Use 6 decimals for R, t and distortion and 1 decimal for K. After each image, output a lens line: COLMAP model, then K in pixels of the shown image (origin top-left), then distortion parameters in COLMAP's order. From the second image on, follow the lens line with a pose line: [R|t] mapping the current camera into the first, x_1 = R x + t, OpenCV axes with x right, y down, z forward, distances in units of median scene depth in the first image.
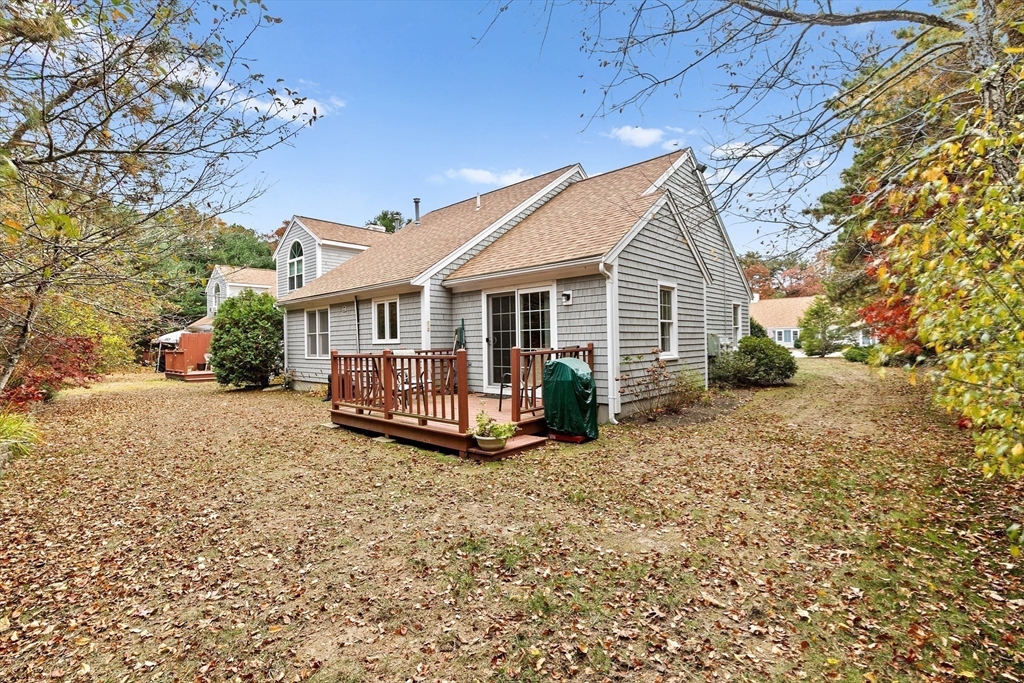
lens RADIAL K [[461.3, 0, 510.4], [0, 461.3, 342.2], [0, 0, 1]] dist [0.004151, -0.000555]
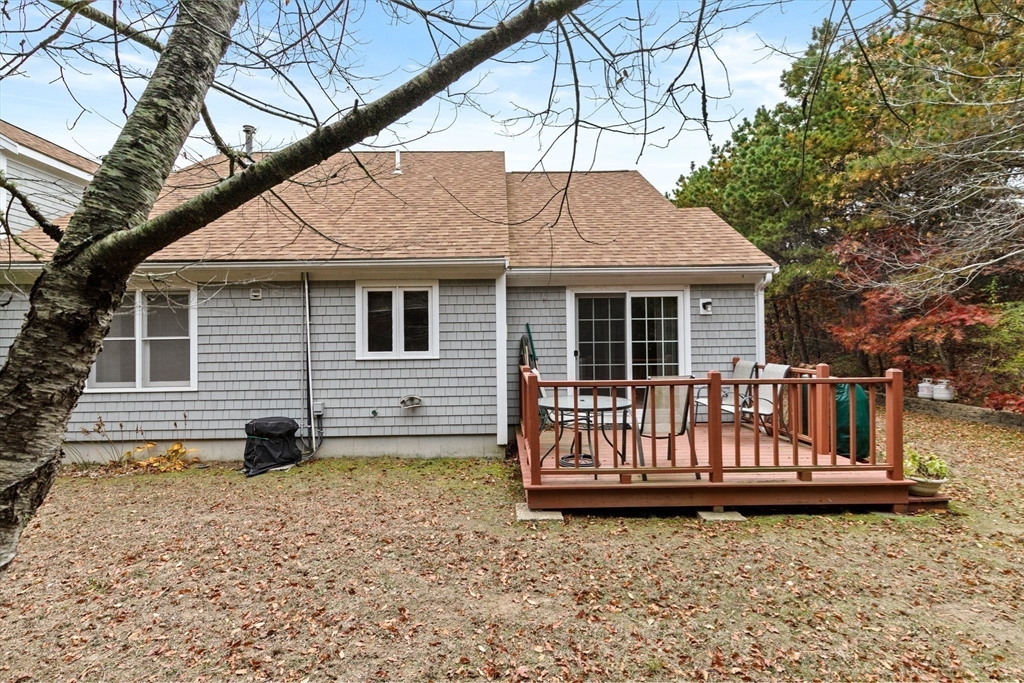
lens RADIAL K [[461.3, 0, 505.4], [0, 461.3, 339.6], [0, 0, 1]] dist [0.004151, -0.000555]
pose [[0.724968, 0.019066, 0.688518, -0.723615], [-0.000225, 0.999623, -0.027443, -0.007577], [-0.688782, 0.019740, 0.724700, 0.586476]]
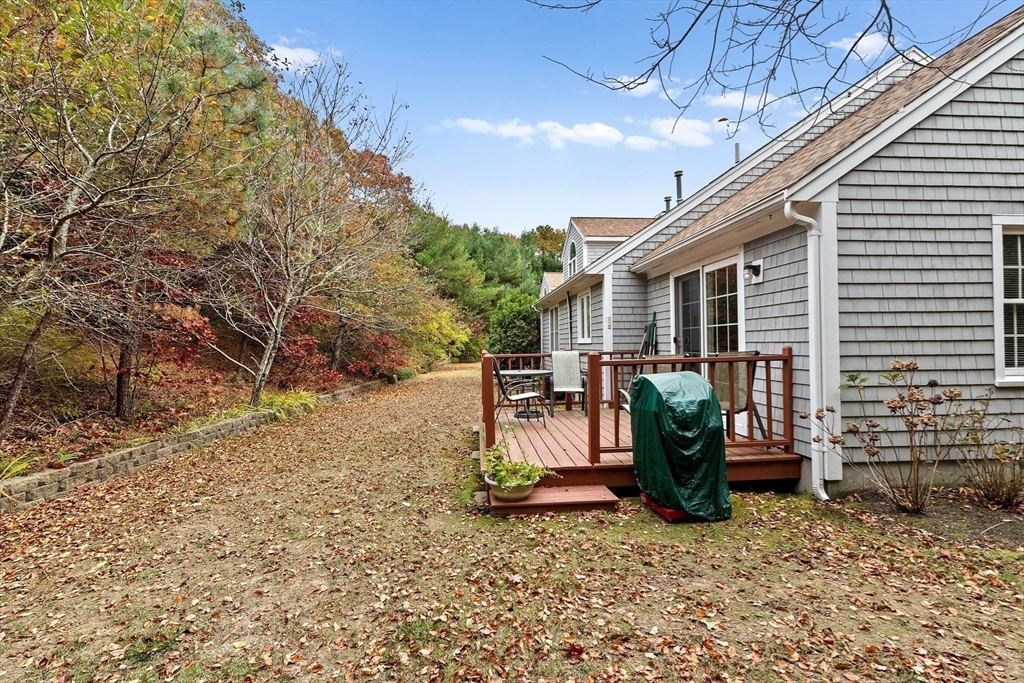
lens RADIAL K [[461.3, 0, 506.0], [0, 461.3, 341.2], [0, 0, 1]] dist [0.004151, -0.000555]
pose [[0.730471, 0.005041, -0.682925, 0.280857], [-0.001237, 0.999981, 0.006058, -0.007541], [0.682943, -0.003580, 0.730463, 0.311369]]
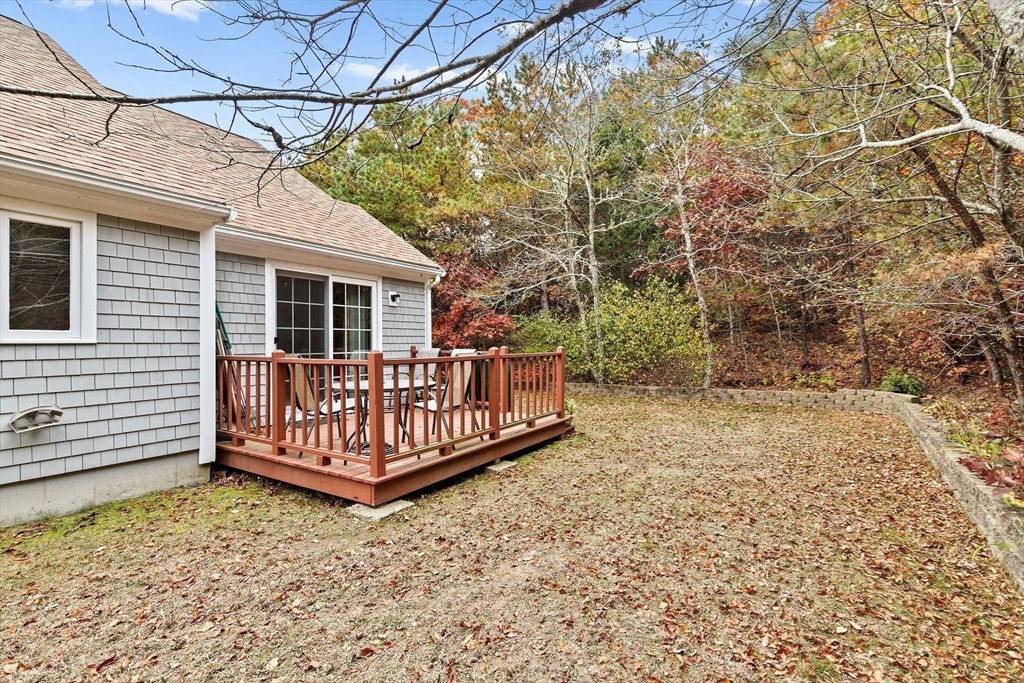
lens RADIAL K [[461.3, 0, 515.5], [0, 461.3, 340.4], [0, 0, 1]] dist [0.004151, -0.000555]
pose [[-0.192580, 0.030070, 0.980820, -0.812994], [0.017332, 0.999479, -0.027239, 0.019631], [-0.981128, 0.011754, -0.193001, 0.882869]]
